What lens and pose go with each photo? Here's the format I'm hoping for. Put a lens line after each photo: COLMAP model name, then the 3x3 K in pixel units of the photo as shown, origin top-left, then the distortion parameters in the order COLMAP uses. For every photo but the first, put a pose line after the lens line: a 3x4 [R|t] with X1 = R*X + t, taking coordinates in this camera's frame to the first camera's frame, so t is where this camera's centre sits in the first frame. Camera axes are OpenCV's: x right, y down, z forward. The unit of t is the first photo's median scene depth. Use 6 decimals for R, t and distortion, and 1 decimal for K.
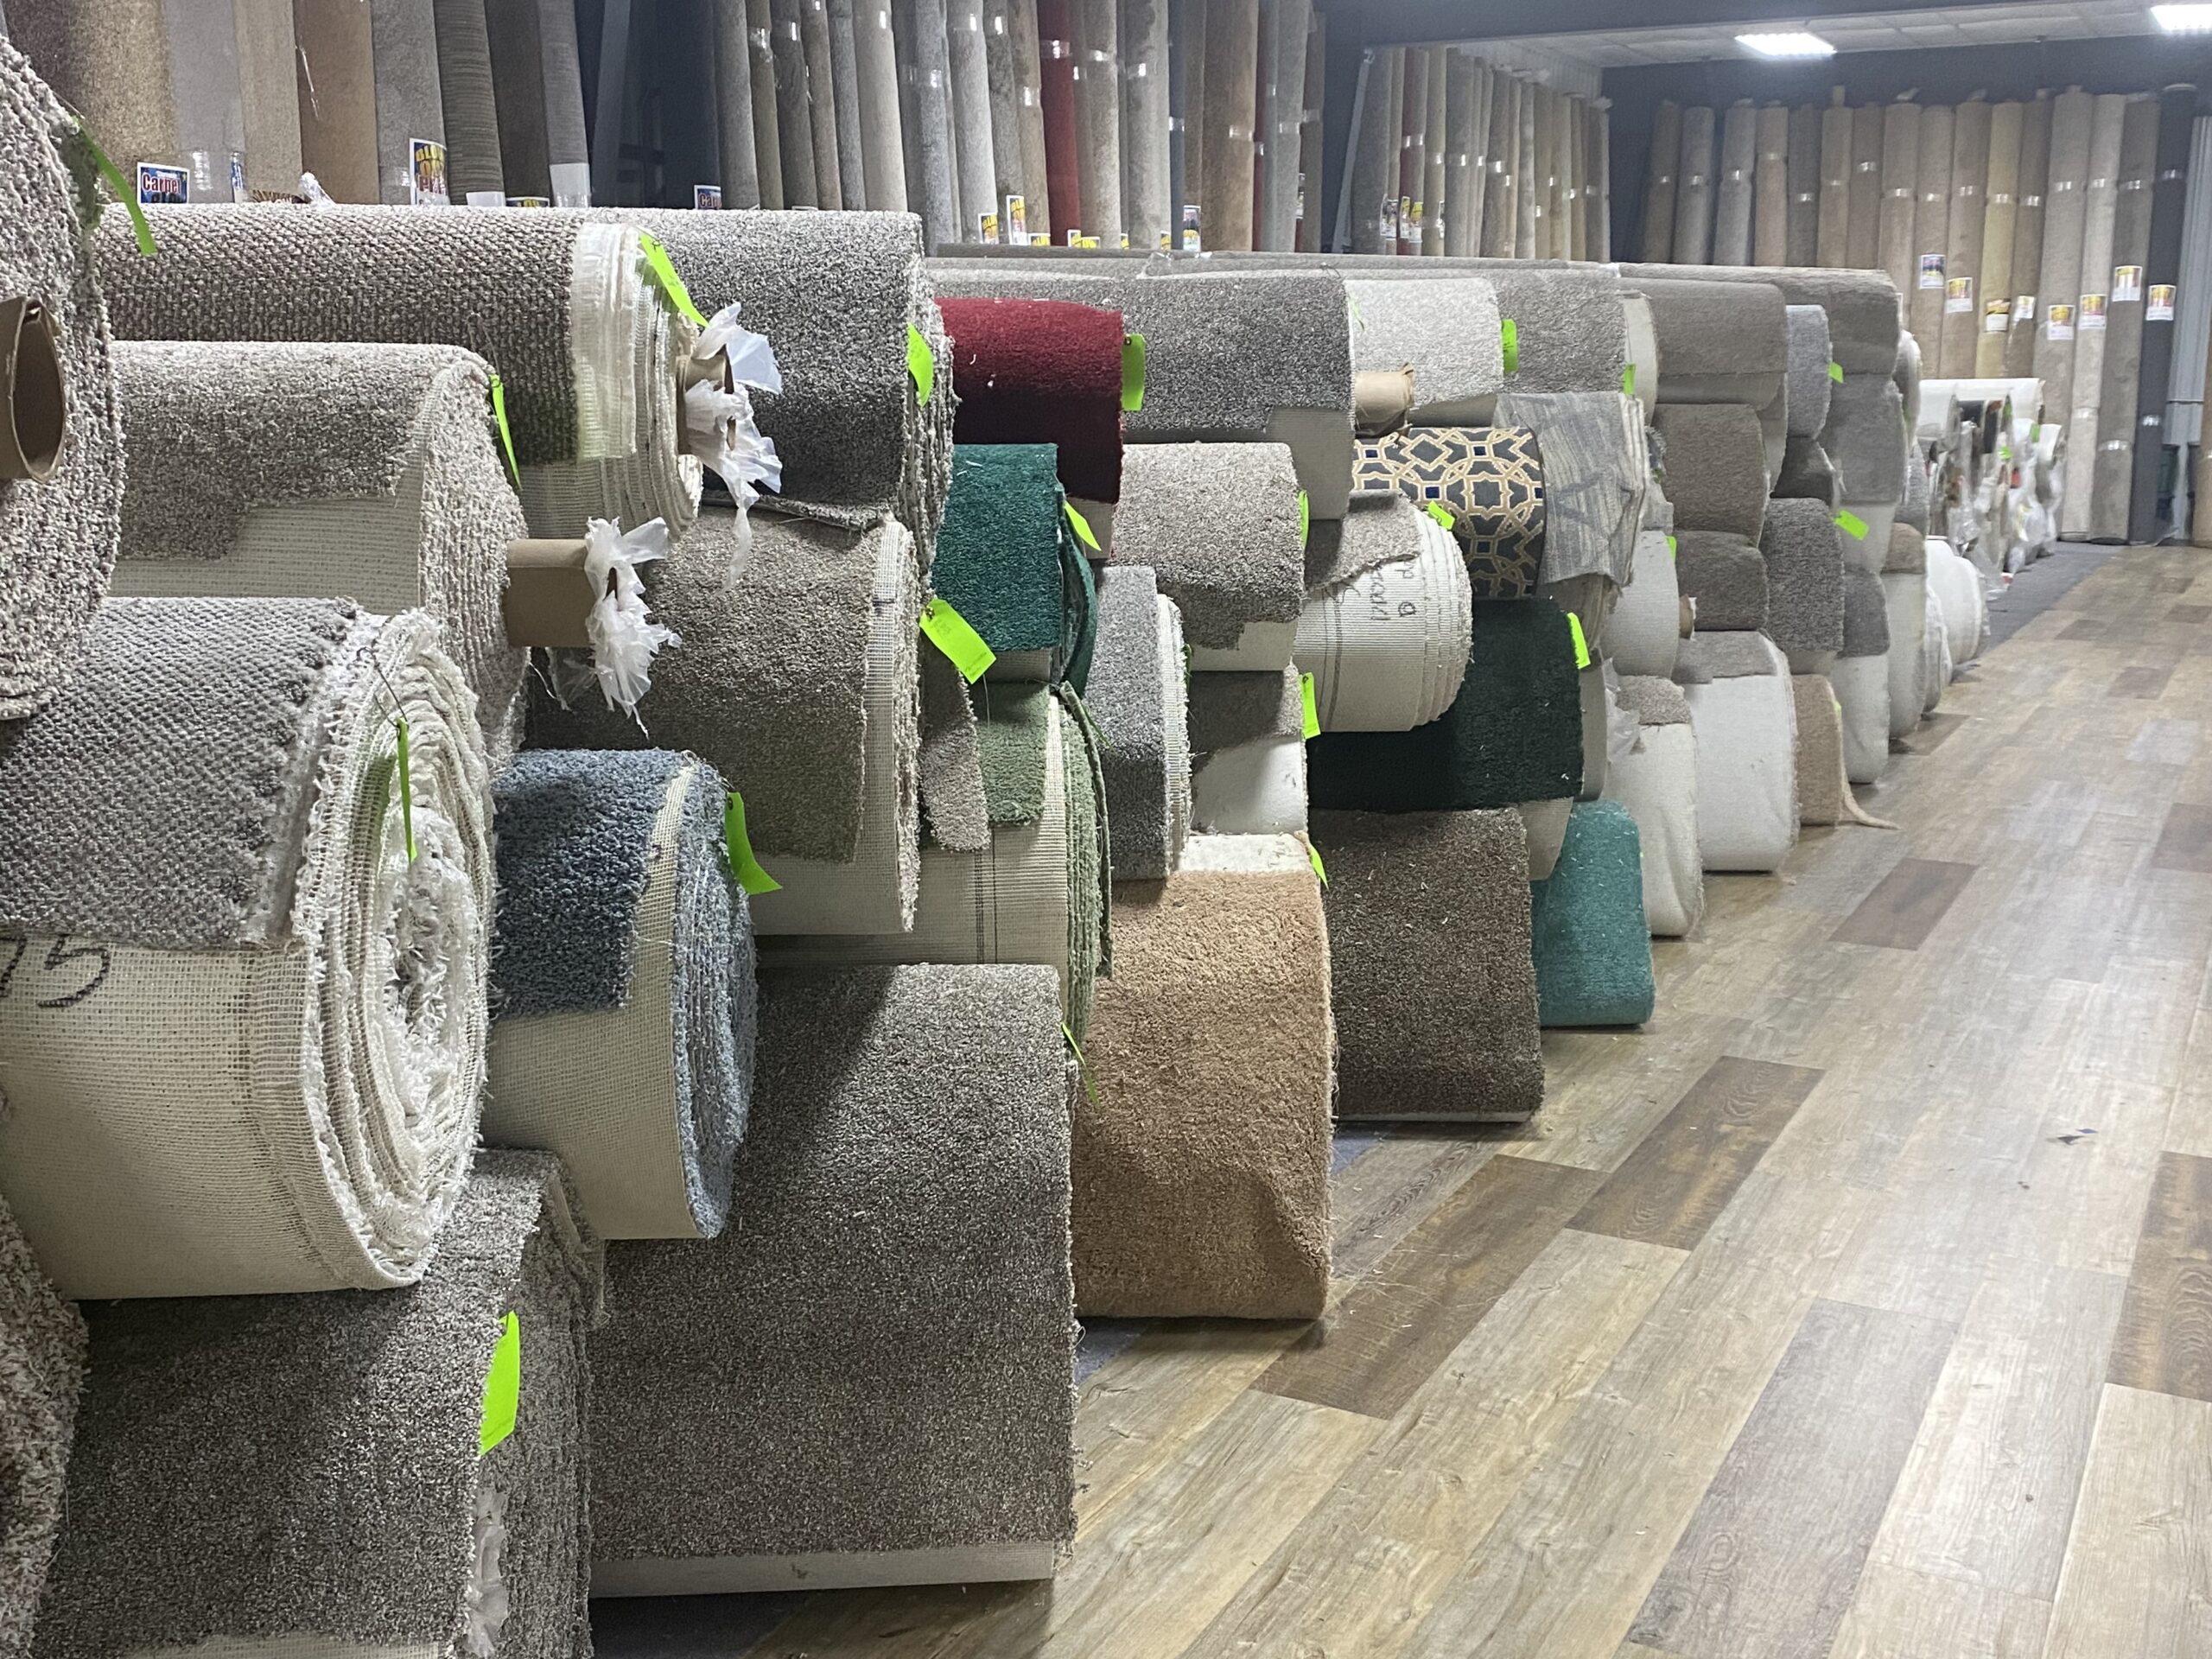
lens RADIAL K [[2382.2, 0, 1106.0], [0, 2382.2, 829.5], [0, 0, 1]] dist [0.169398, -0.393652]
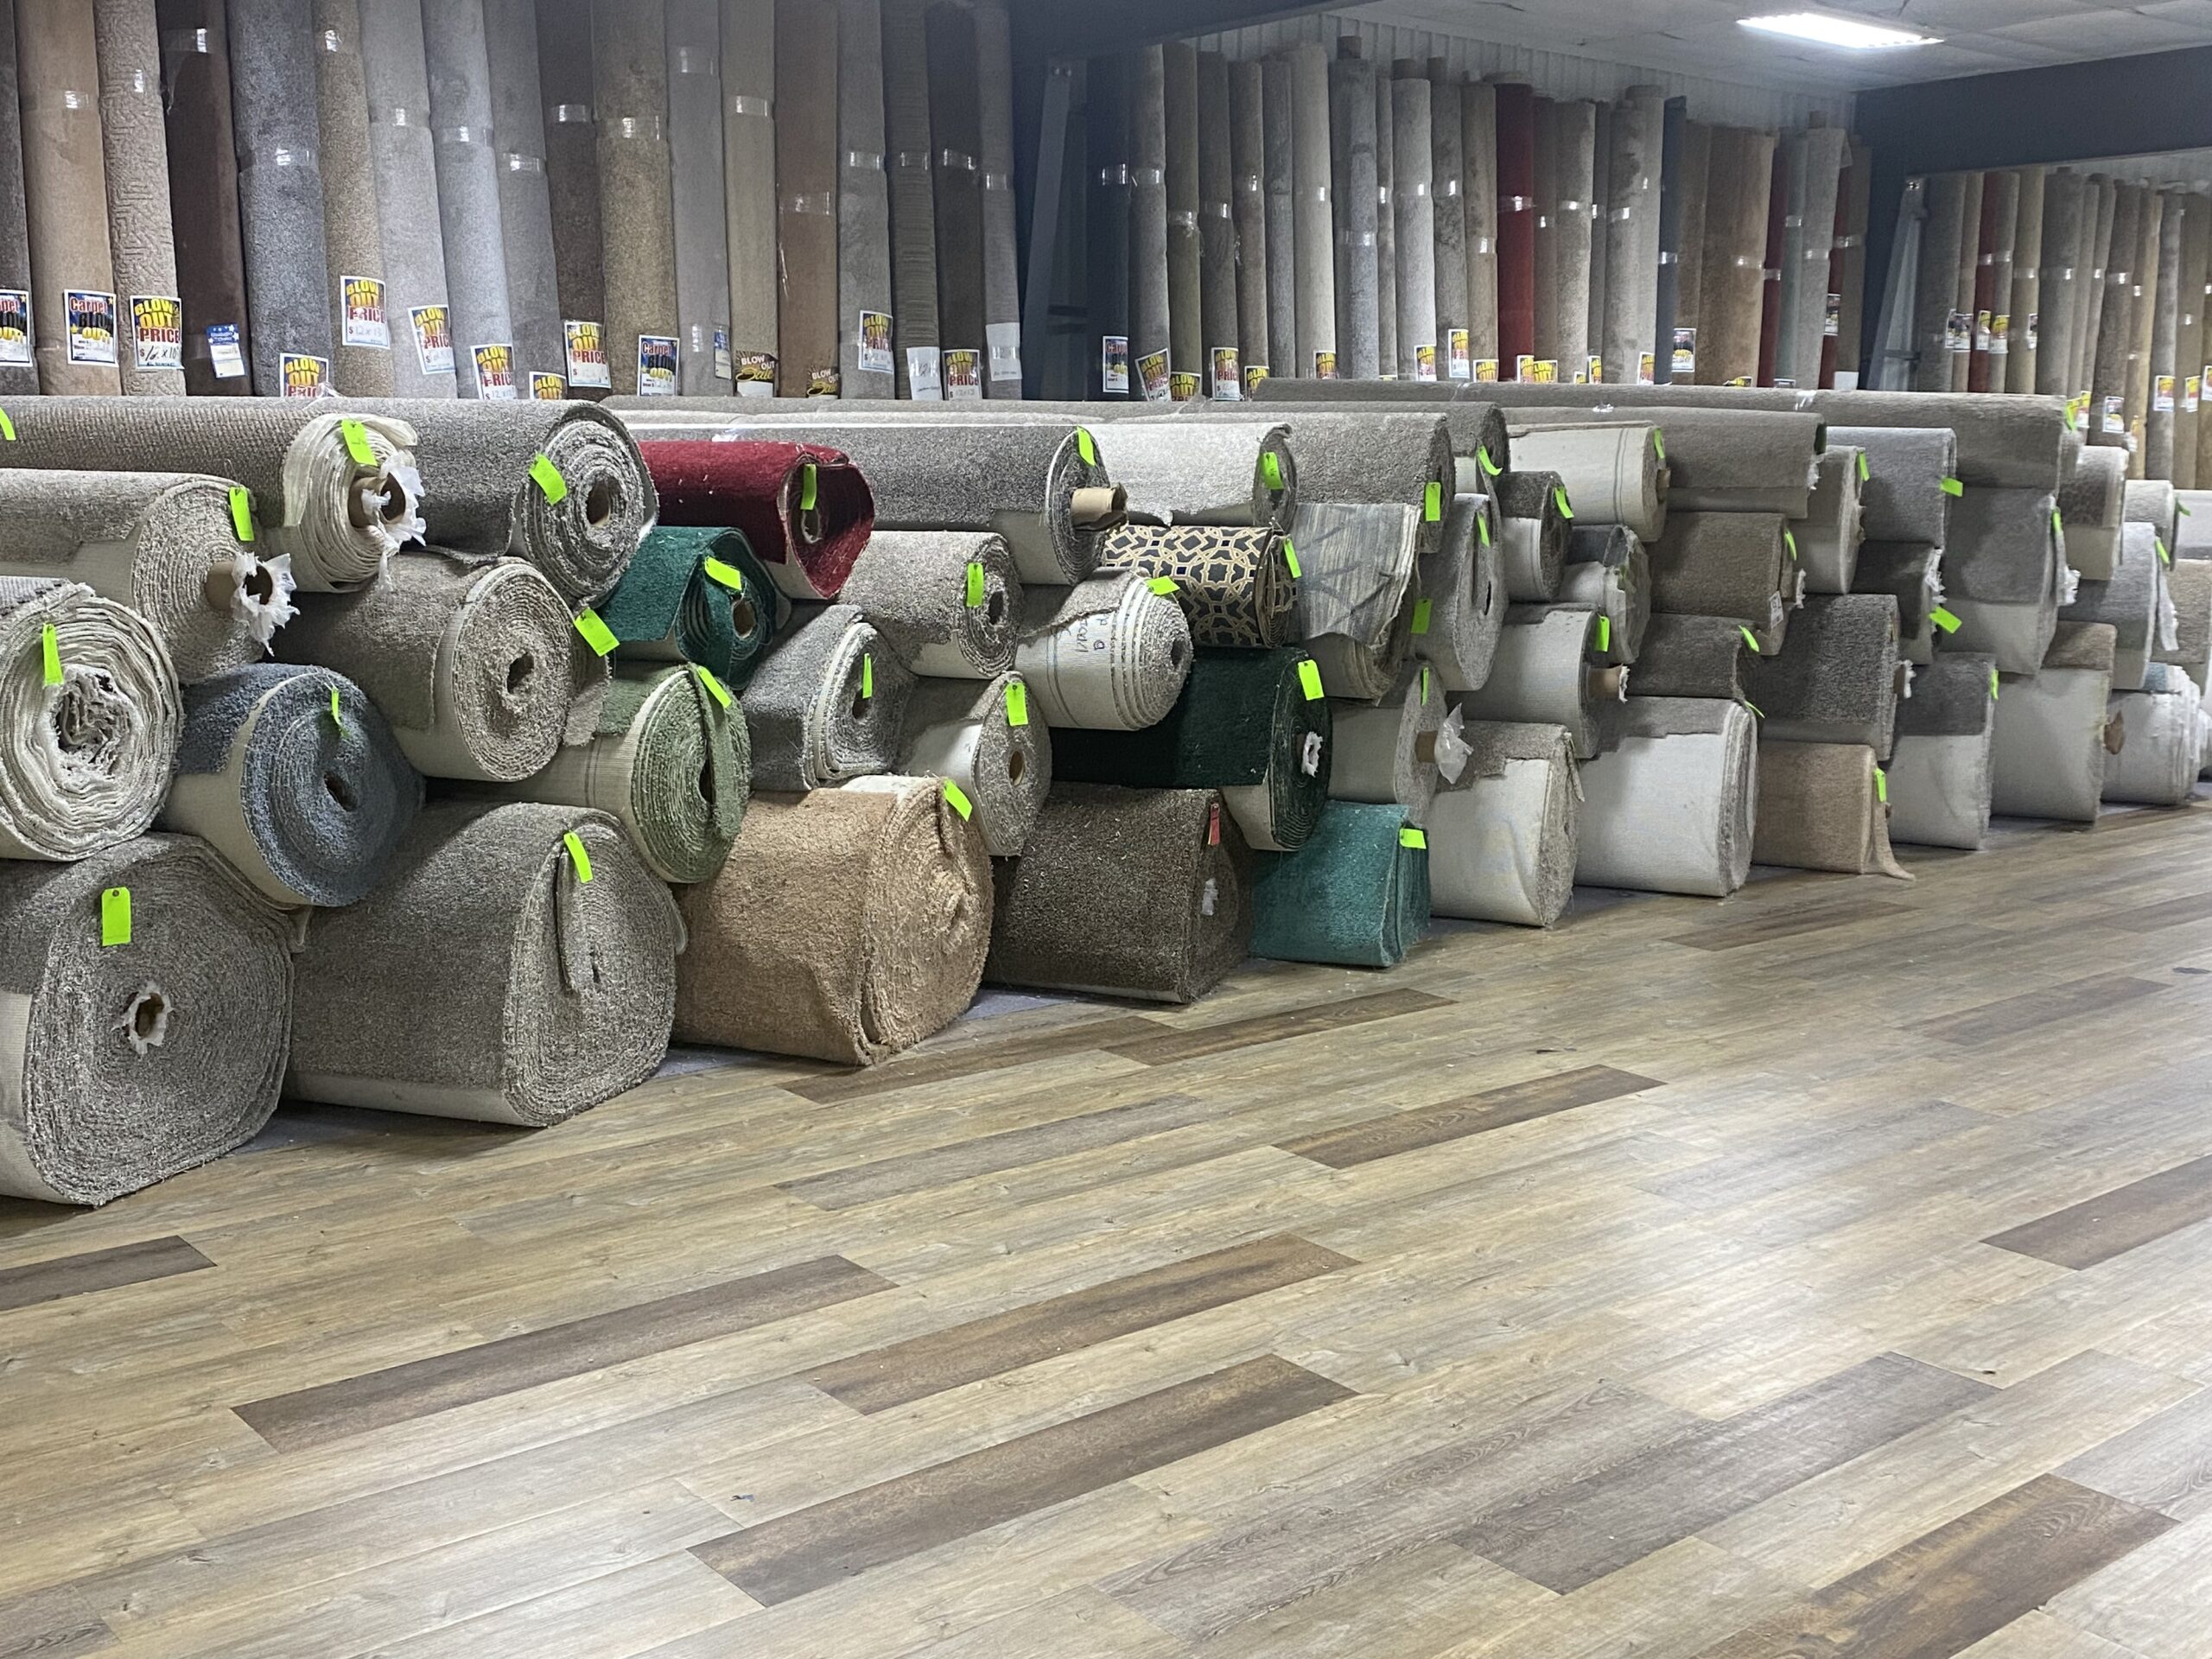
lens RADIAL K [[2382.2, 0, 1106.0], [0, 2382.2, 829.5], [0, 0, 1]] dist [0.169398, -0.393652]
pose [[0.923246, 0.065149, -0.378645, 0.285353], [-0.079799, 0.996543, -0.023110, 0.023156], [0.375830, 0.051552, 0.925254, -0.152314]]
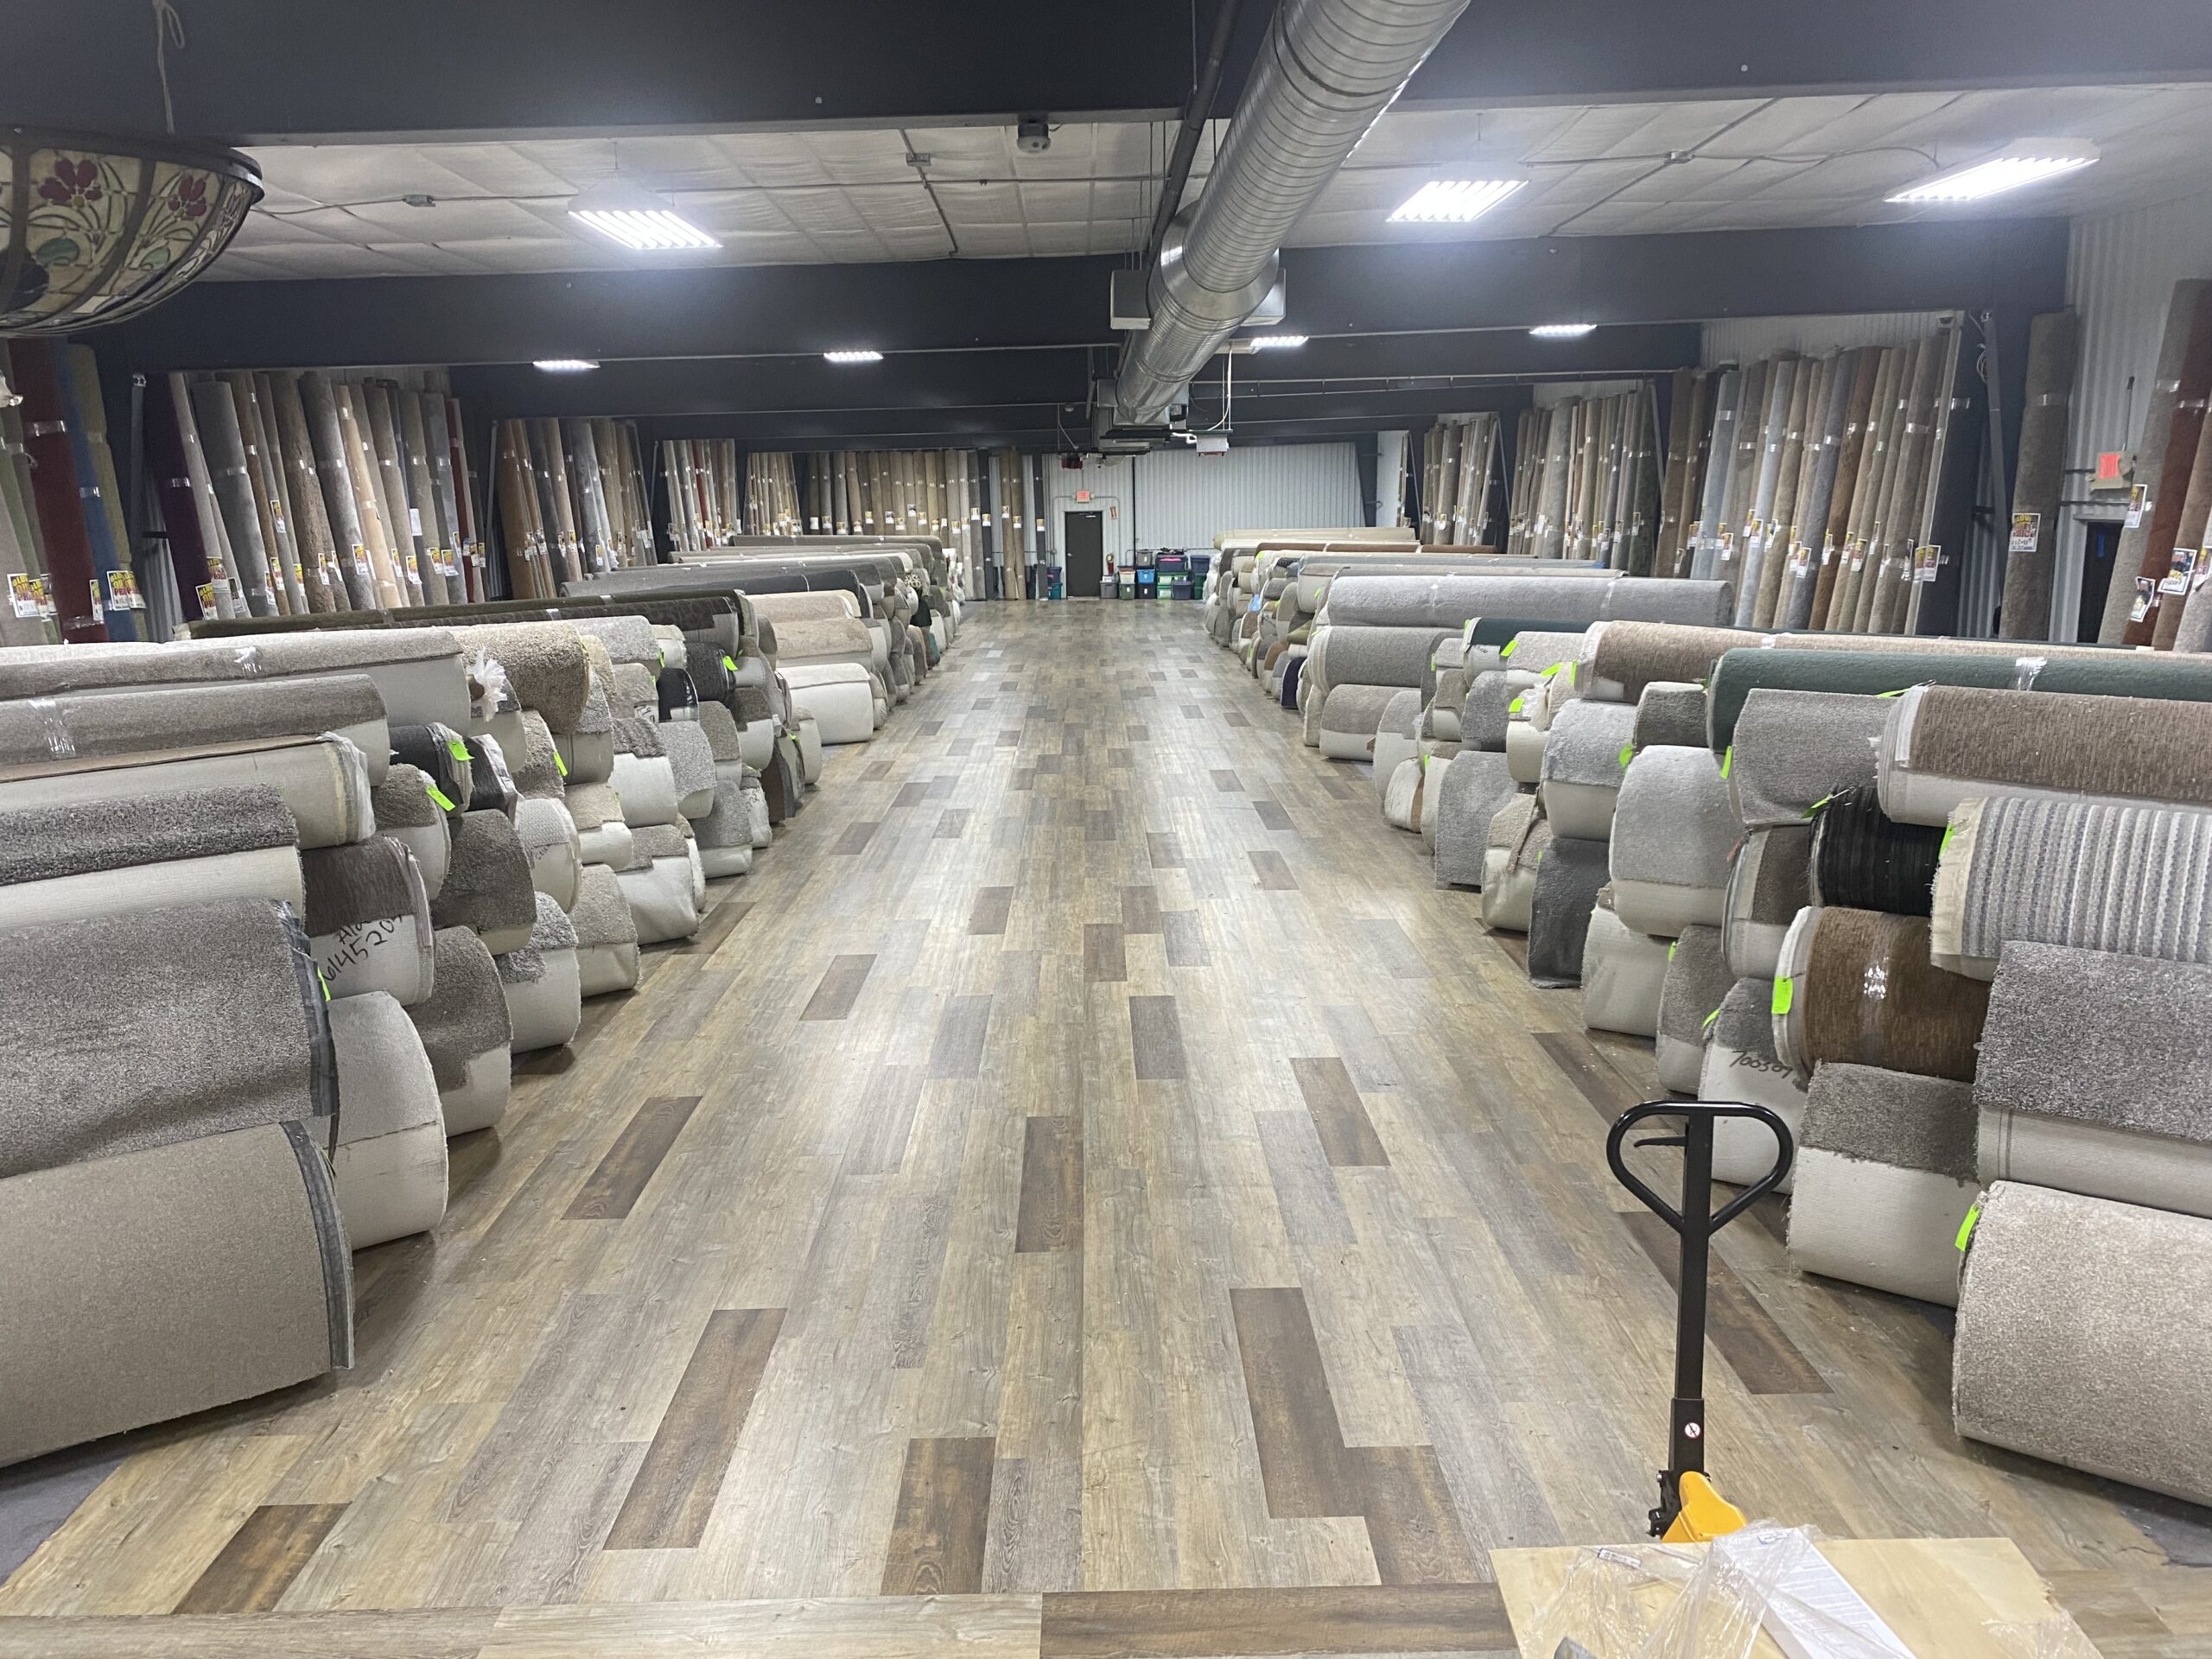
lens RADIAL K [[1687.0, 0, 1106.0], [0, 1687.0, 829.5], [0, 0, 1]] dist [-0.001084, -0.001601]
pose [[0.886637, -0.116048, 0.447669, -0.736547], [0.118147, 0.992722, 0.023342, 0.235885], [-0.447119, 0.032195, 0.893895, -1.641198]]
